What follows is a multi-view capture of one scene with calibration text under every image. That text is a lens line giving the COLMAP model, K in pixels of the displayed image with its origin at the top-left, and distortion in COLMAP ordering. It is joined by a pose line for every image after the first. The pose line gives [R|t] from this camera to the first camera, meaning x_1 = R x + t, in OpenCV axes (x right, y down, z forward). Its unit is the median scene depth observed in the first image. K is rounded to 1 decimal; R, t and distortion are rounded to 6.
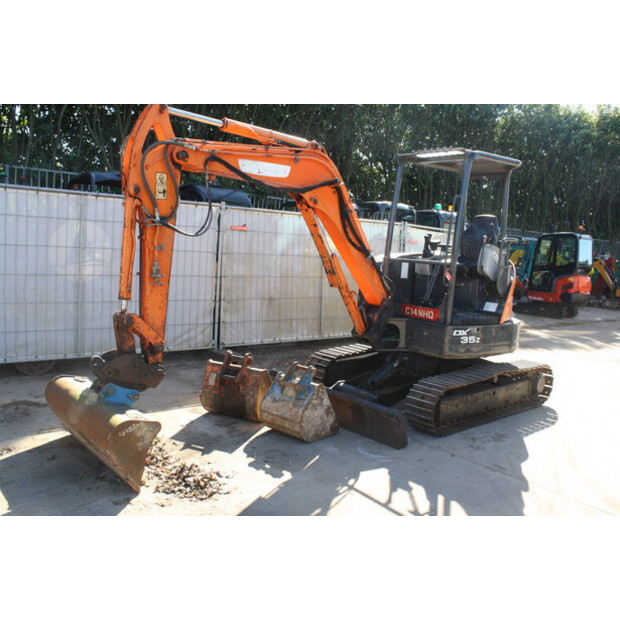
lens RADIAL K [[580.0, 0, 310.0], [0, 580.0, 310.0], [0, 0, 1]] dist [-0.181713, 0.230677]
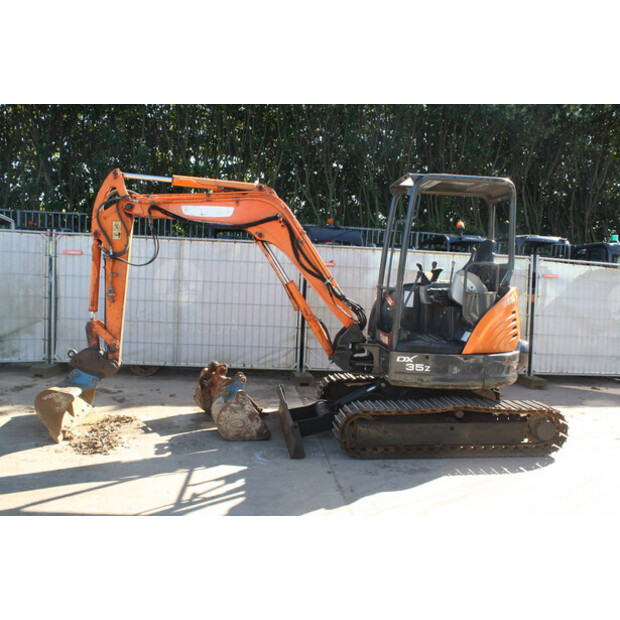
lens RADIAL K [[580.0, 0, 310.0], [0, 580.0, 310.0], [0, 0, 1]] dist [-0.181713, 0.230677]
pose [[0.837059, 0.012820, -0.546962, 0.587631], [-0.057337, 0.996276, -0.064396, 0.025385], [0.544099, 0.085264, 0.834677, 0.076088]]
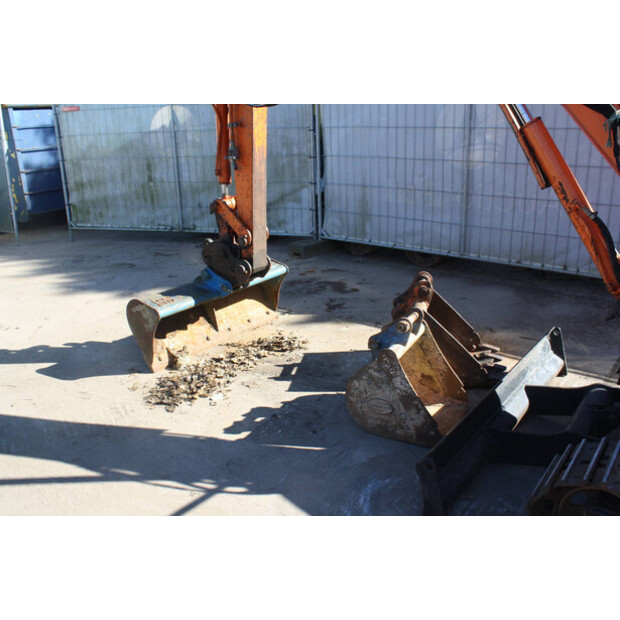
lens RADIAL K [[580.0, 0, 310.0], [0, 580.0, 310.0], [0, 0, 1]] dist [-0.181713, 0.230677]
pose [[0.211497, 0.252188, -0.944283, 0.419533], [-0.074228, 0.967492, 0.241761, -0.035659], [0.974556, 0.018960, 0.223341, 0.610340]]
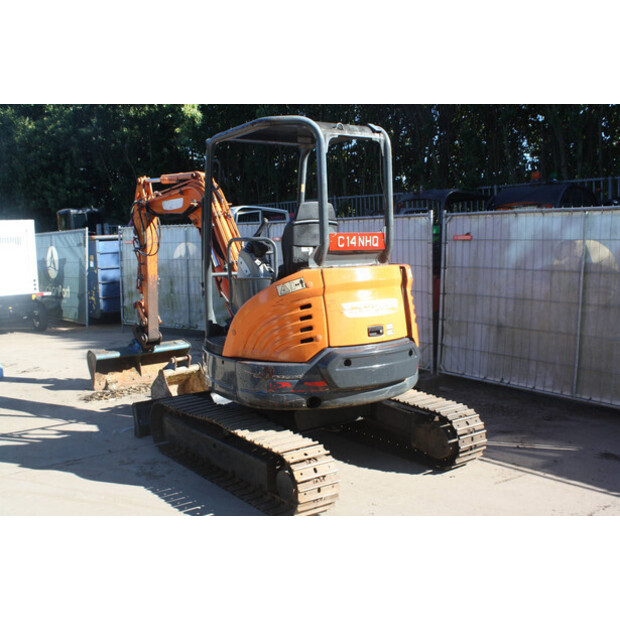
lens RADIAL K [[656.6, 0, 310.0], [0, 656.6, 310.0], [0, 0, 1]] dist [-0.080511, -0.003012]
pose [[-0.059966, 0.053102, -0.996787, 1.083846], [-0.099431, 0.993300, 0.058898, -0.089443], [0.993236, 0.102643, -0.054285, 1.067241]]
